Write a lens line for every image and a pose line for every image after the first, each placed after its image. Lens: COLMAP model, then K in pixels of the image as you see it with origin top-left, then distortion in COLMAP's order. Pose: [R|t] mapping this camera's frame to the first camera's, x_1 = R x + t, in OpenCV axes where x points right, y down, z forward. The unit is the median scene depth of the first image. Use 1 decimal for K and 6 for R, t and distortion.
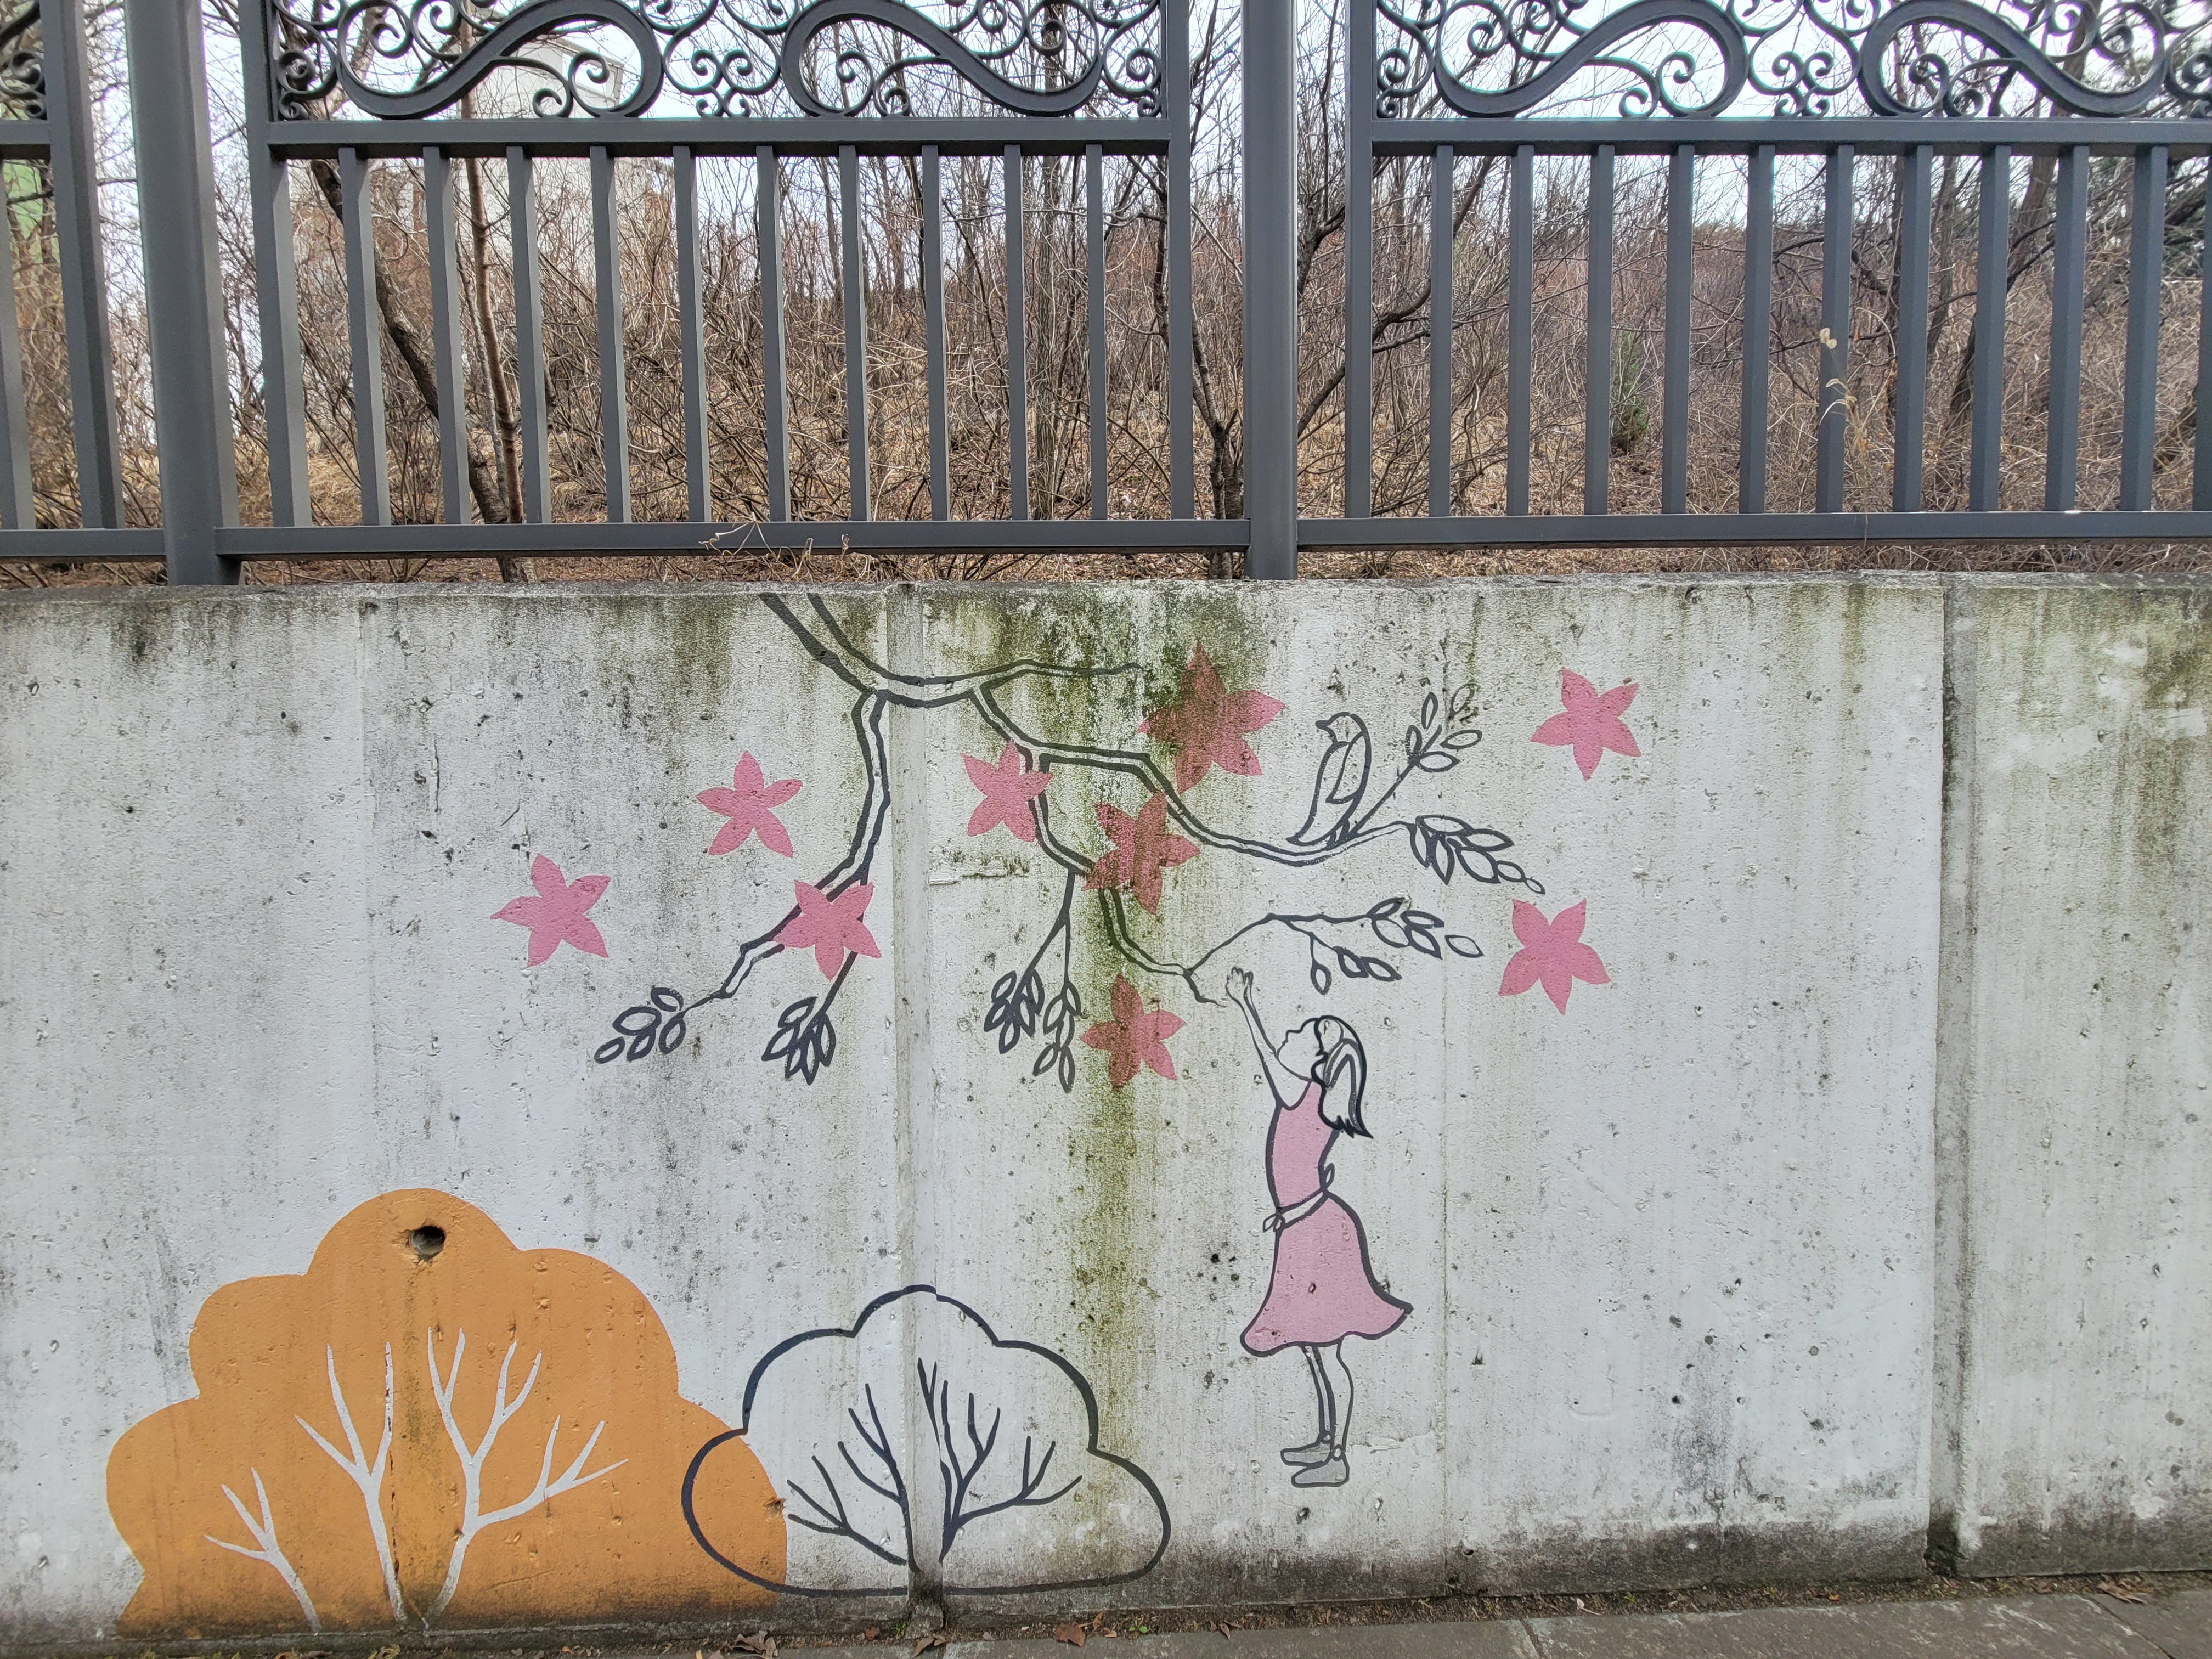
lens RADIAL K [[888.4, 0, 1108.9], [0, 888.4, 828.9], [0, 0, 1]] dist [0.003171, 0.000925]
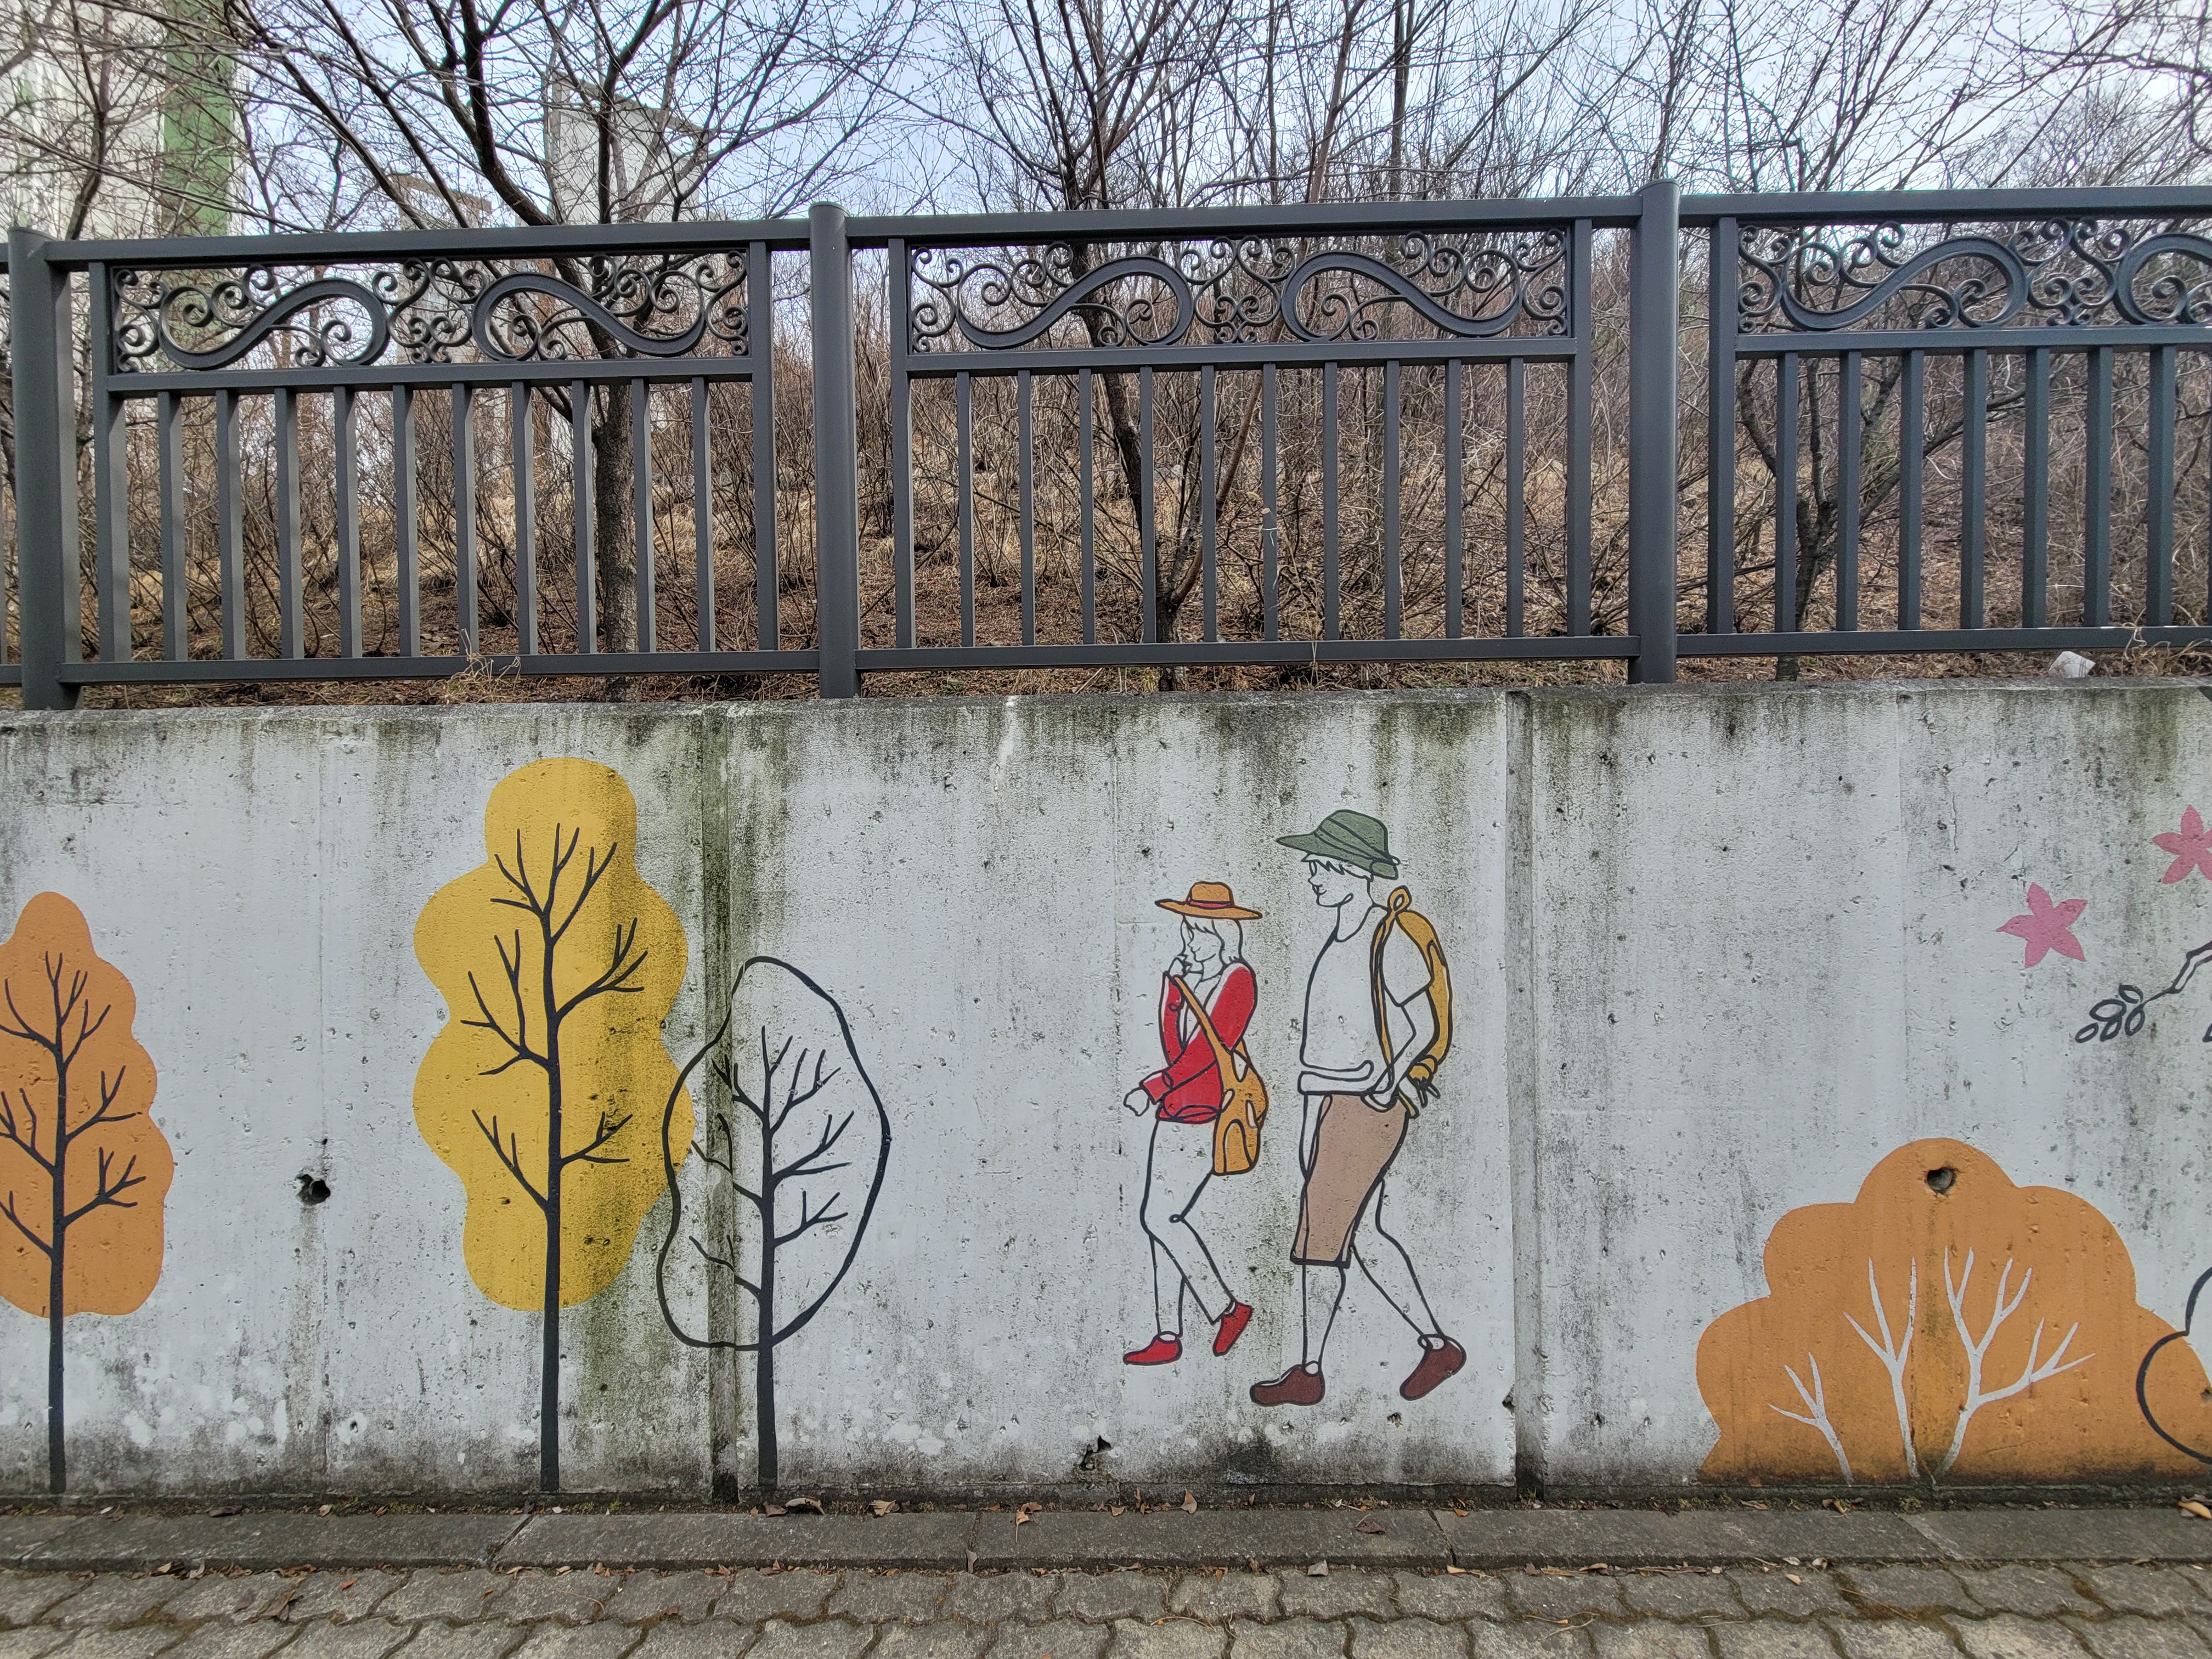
lens RADIAL K [[888.4, 0, 1107.3], [0, 888.4, 830.3], [0, 0, 1]] dist [0.003171, 0.000925]
pose [[0.999834, 0.001079, -0.018196, -1.980096], [-0.001723, 0.999372, -0.035388, -0.000310], [0.018147, 0.035413, 0.999208, -0.351604]]
